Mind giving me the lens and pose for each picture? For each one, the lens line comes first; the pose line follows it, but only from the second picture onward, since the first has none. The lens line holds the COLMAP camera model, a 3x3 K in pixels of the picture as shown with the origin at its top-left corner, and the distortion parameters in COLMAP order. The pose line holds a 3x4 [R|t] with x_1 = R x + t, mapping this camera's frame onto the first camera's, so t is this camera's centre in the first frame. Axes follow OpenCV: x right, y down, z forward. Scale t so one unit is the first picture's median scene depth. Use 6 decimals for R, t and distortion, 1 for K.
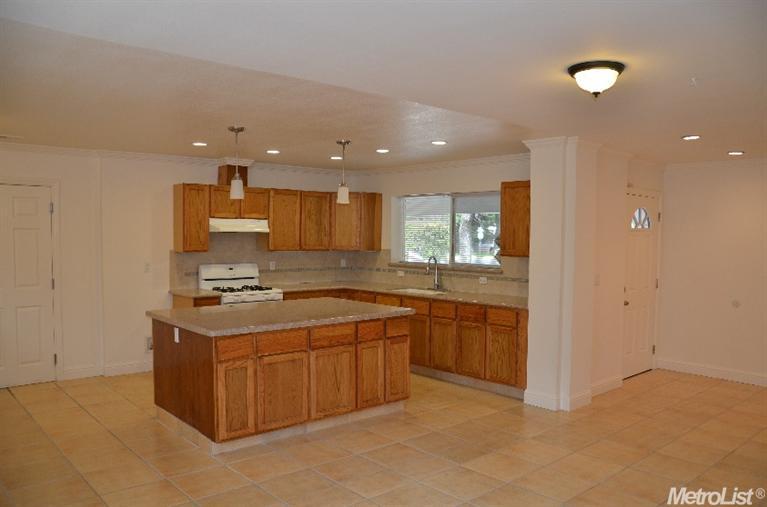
lens RADIAL K [[606.0, 0, 388.7], [0, 606.0, 255.6], [0, 0, 1]] dist [-0.143387, 0.111228]
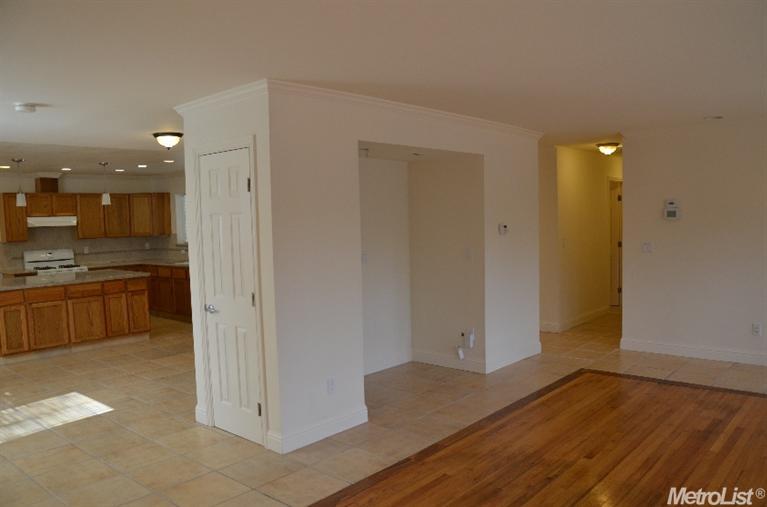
lens RADIAL K [[606.0, 0, 388.7], [0, 606.0, 255.6], [0, 0, 1]] dist [-0.143387, 0.111228]
pose [[0.991806, -0.044120, 0.119893, 0.364823], [0.040617, 0.998678, 0.031506, 0.017616], [-0.121125, -0.026378, 0.992287, -0.441962]]
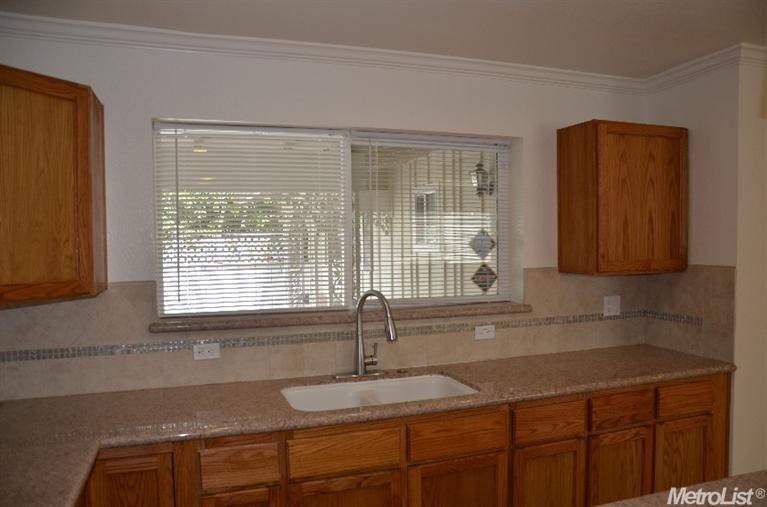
lens RADIAL K [[606.0, 0, 388.7], [0, 606.0, 255.6], [0, 0, 1]] dist [-0.143387, 0.111228]
pose [[0.388005, -0.024250, 0.921338, -0.298298], [0.054279, 0.998520, 0.003423, -0.022657], [-0.920058, 0.048681, 0.388747, 0.937005]]
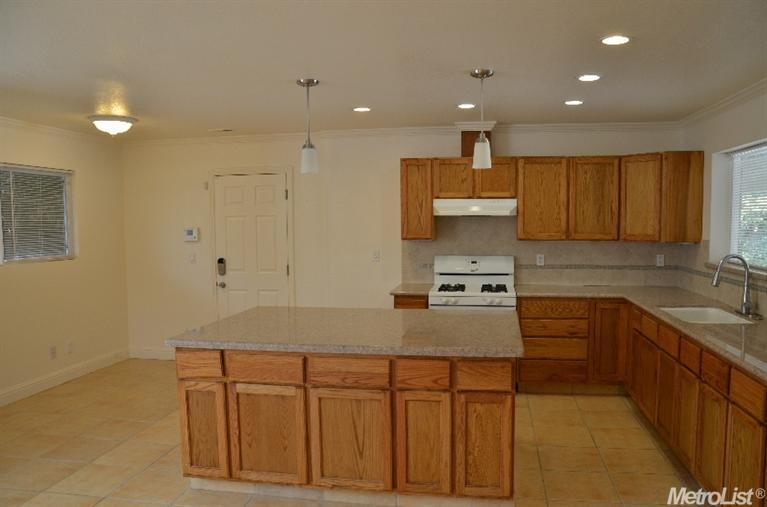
lens RADIAL K [[606.0, 0, 388.7], [0, 606.0, 255.6], [0, 0, 1]] dist [-0.143387, 0.111228]
pose [[0.622323, 0.035354, -0.781962, 0.312549], [-0.014677, 0.999331, 0.033500, -0.012145], [0.782623, -0.009371, 0.622425, 0.437428]]
